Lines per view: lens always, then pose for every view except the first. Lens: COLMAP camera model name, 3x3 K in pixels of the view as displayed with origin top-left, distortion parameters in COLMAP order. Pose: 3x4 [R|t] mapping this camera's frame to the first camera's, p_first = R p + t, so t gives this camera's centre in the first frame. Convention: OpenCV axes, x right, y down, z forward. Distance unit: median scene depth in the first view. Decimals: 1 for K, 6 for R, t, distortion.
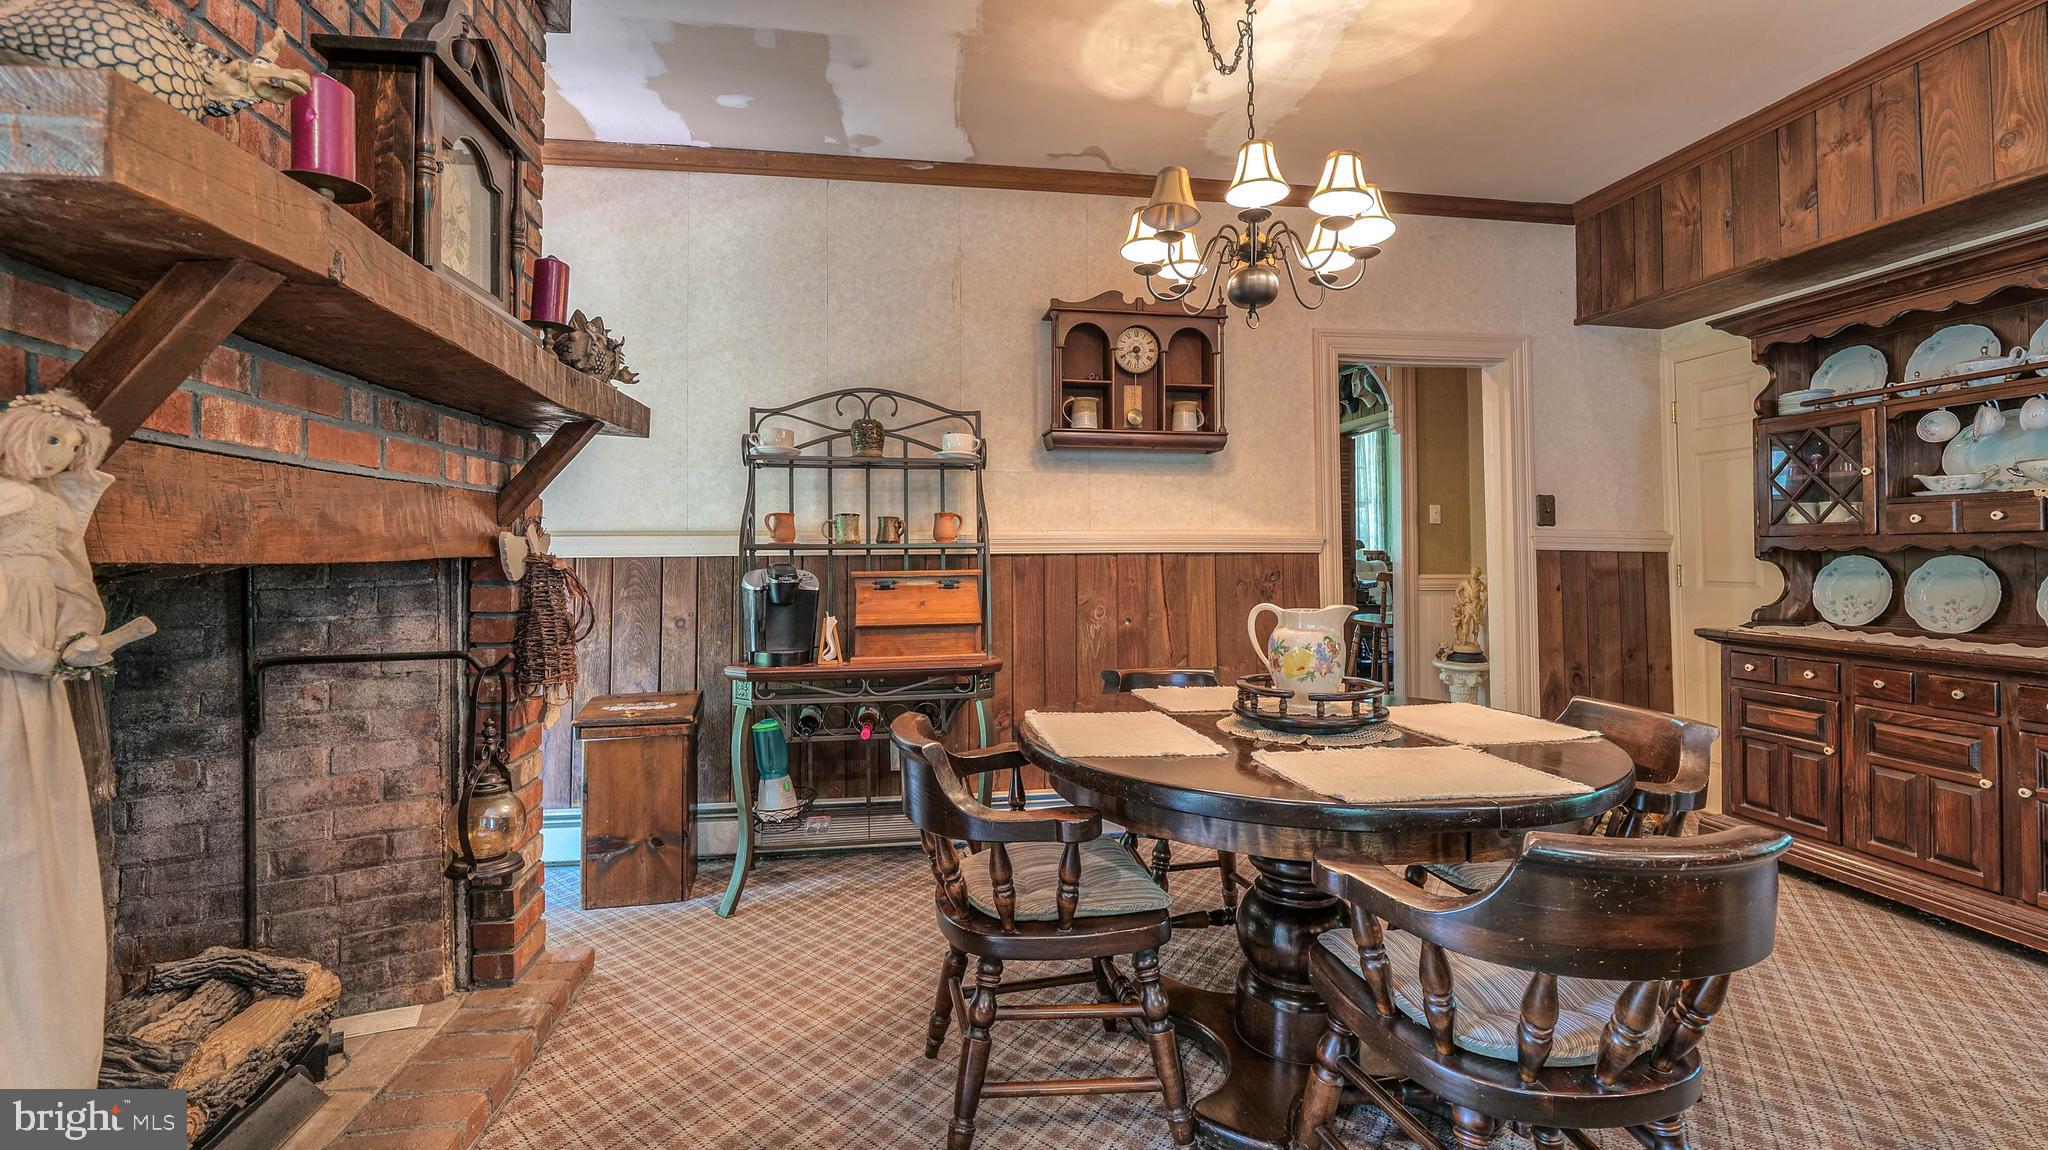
lens RADIAL K [[868.5, 0, 1024.8], [0, 868.5, 532.3], [0, 0, 1]] dist [-0.011194, 0.000083]
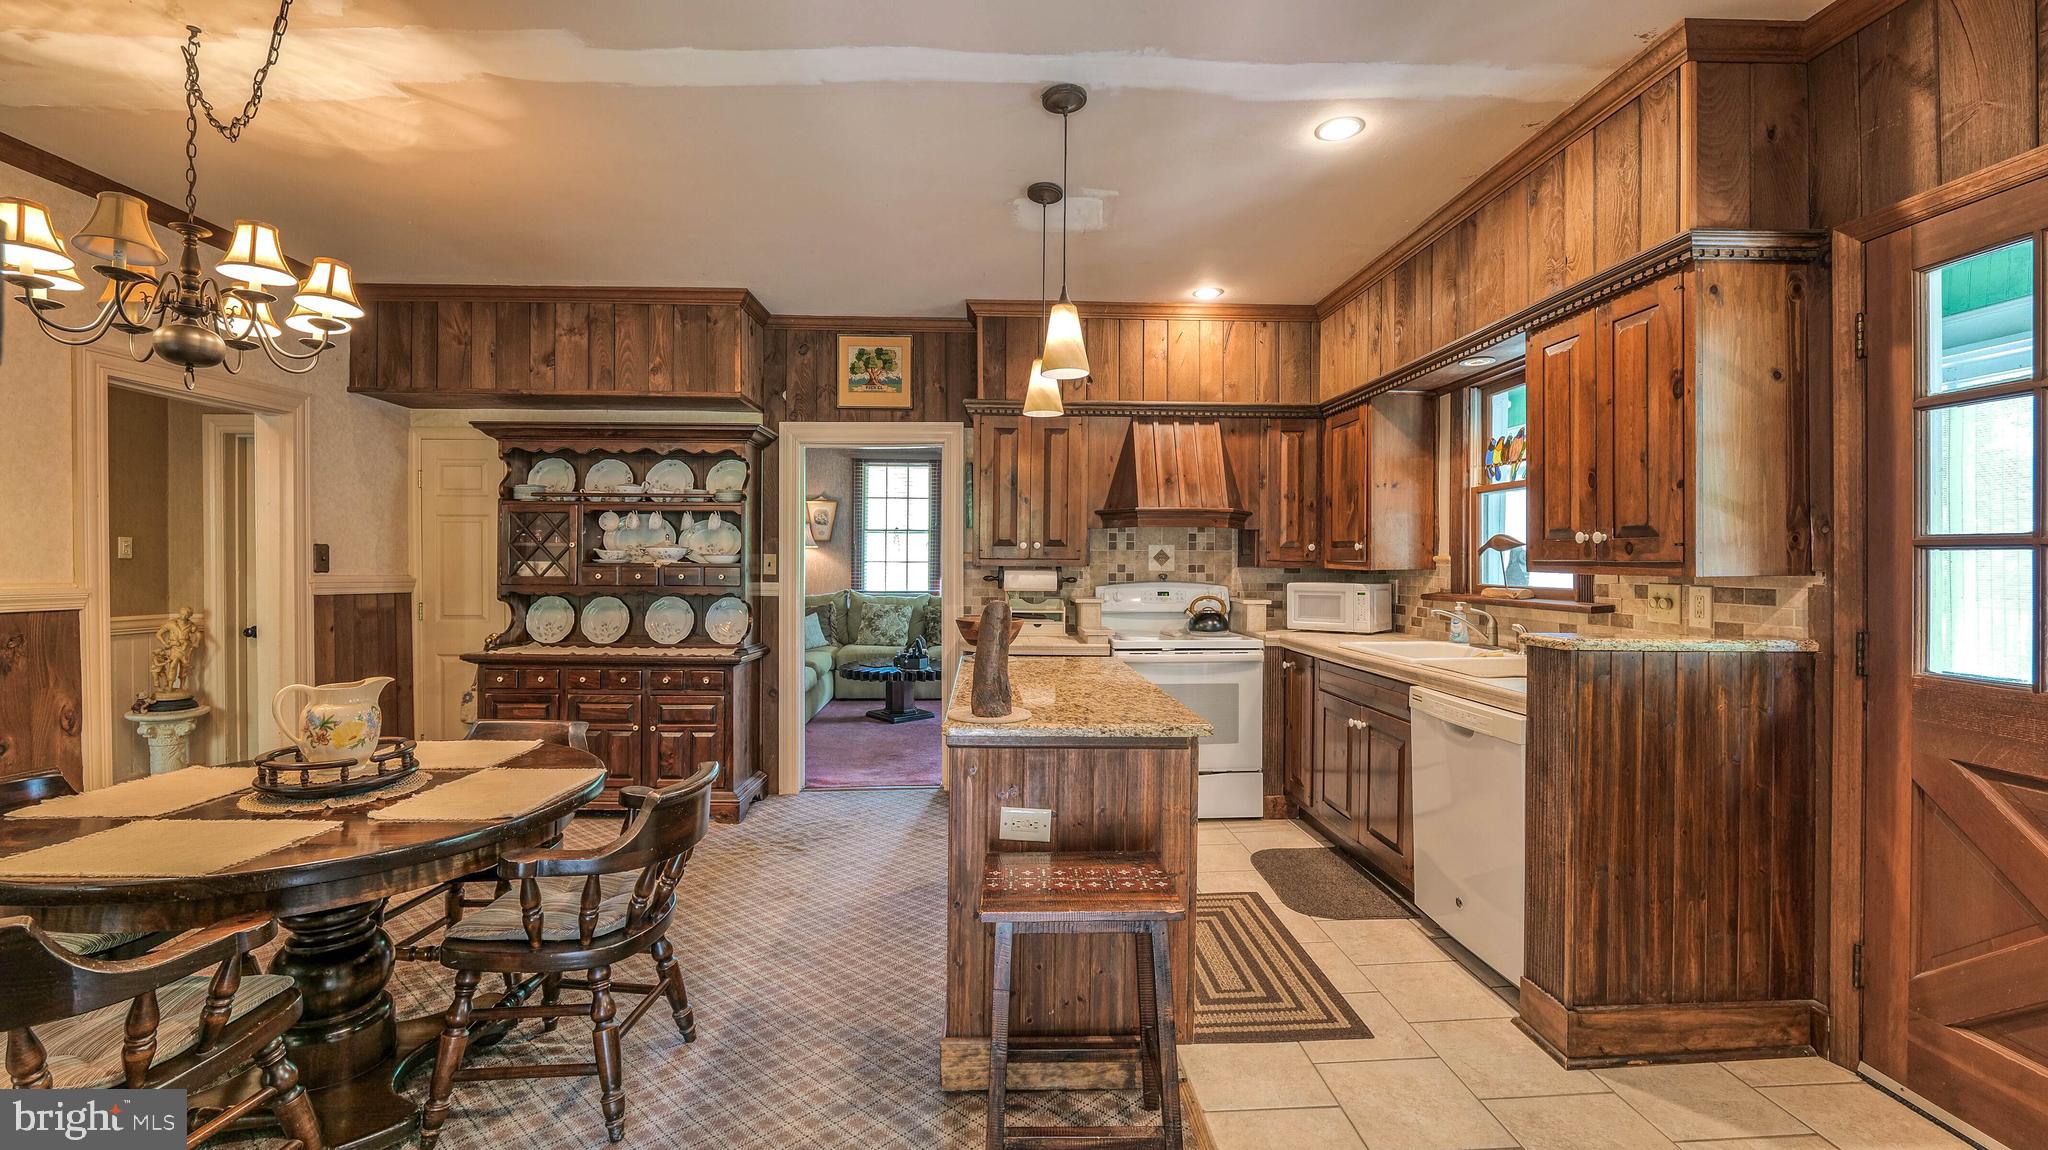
lens RADIAL K [[831.6, 0, 1013.9], [0, 831.6, 569.3], [0, 0, 1]] dist [-0.010459, 0.000305]
pose [[0.131503, -0.003512, 0.991310, -0.368986], [-0.035664, 0.999330, 0.008272, -0.060128], [-0.990674, -0.036442, 0.131290, 0.000156]]
